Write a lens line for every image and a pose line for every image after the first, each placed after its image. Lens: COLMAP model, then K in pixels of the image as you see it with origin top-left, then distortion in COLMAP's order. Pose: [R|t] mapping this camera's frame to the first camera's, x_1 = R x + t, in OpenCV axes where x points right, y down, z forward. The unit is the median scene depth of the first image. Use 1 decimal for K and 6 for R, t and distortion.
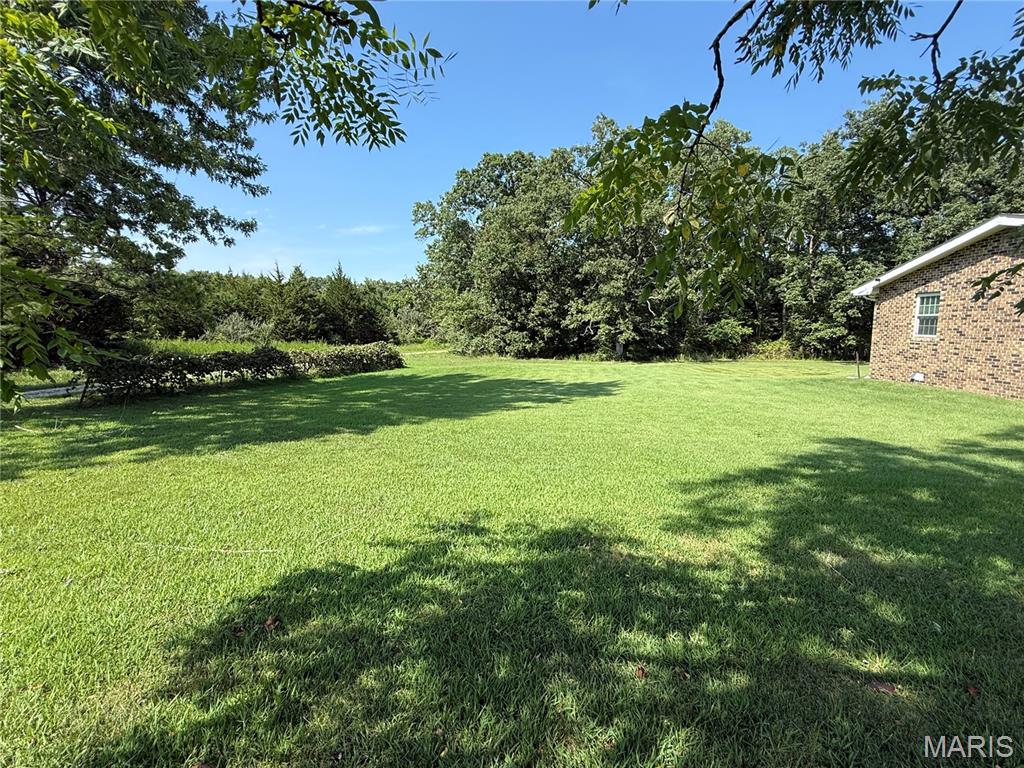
lens RADIAL K [[475.1, 0, 512.0], [0, 475.1, 384.0], [0, 0, 1]] dist [0.003805, -0.000088]
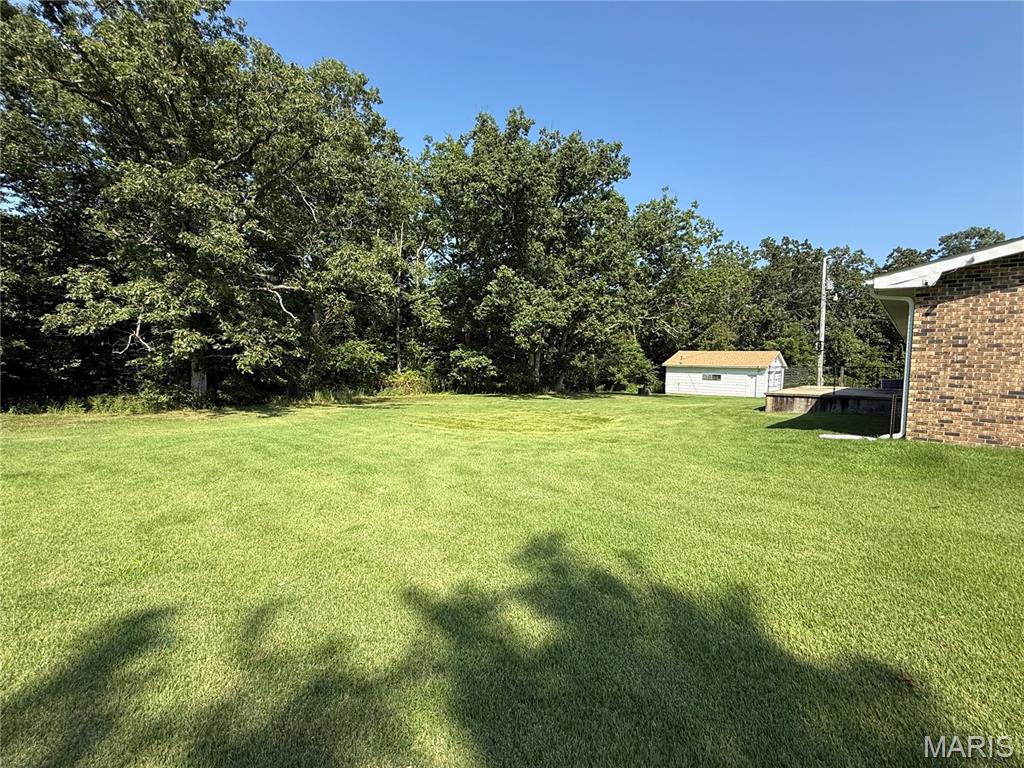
lens RADIAL K [[475.1, 0, 512.0], [0, 475.1, 384.0], [0, 0, 1]] dist [0.003805, -0.000088]
pose [[0.584420, -0.014051, 0.811330, 0.018416], [0.065283, 0.997423, -0.029751, -0.061420], [-0.808821, 0.070353, 0.583831, 0.720387]]
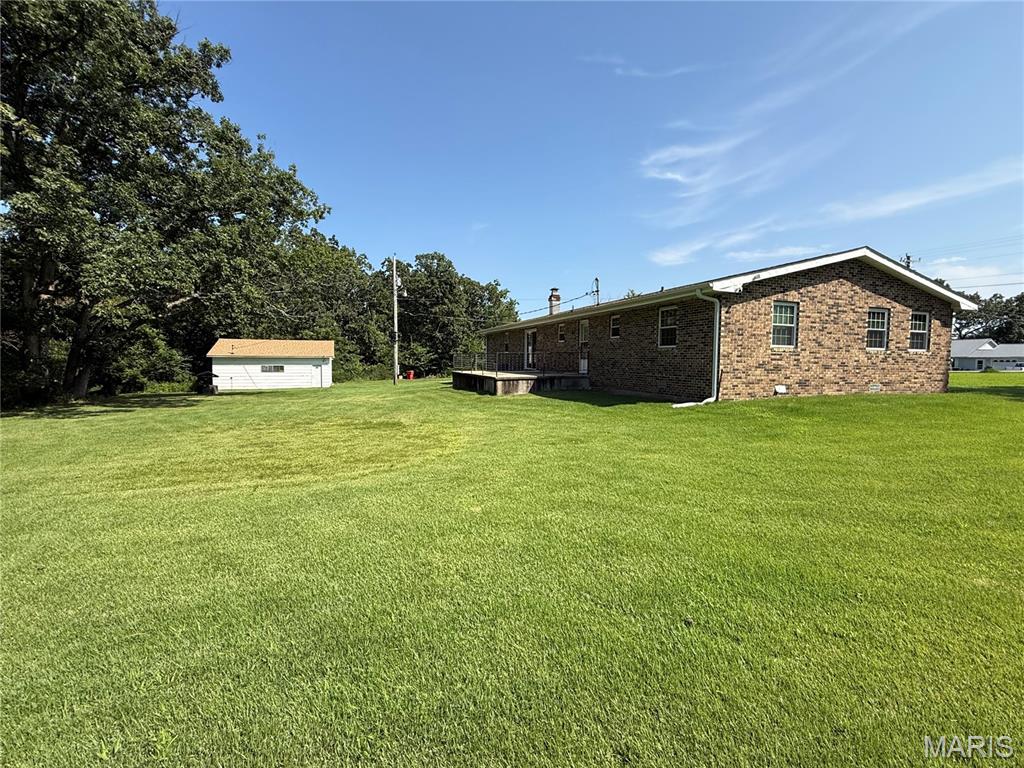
lens RADIAL K [[475.1, 0, 512.0], [0, 475.1, 384.0], [0, 0, 1]] dist [0.003805, -0.000088]
pose [[-0.408273, -0.036077, 0.912147, 0.123602], [0.104033, 0.990870, 0.085755, -0.096968], [-0.906913, 0.129904, -0.400792, 1.115375]]
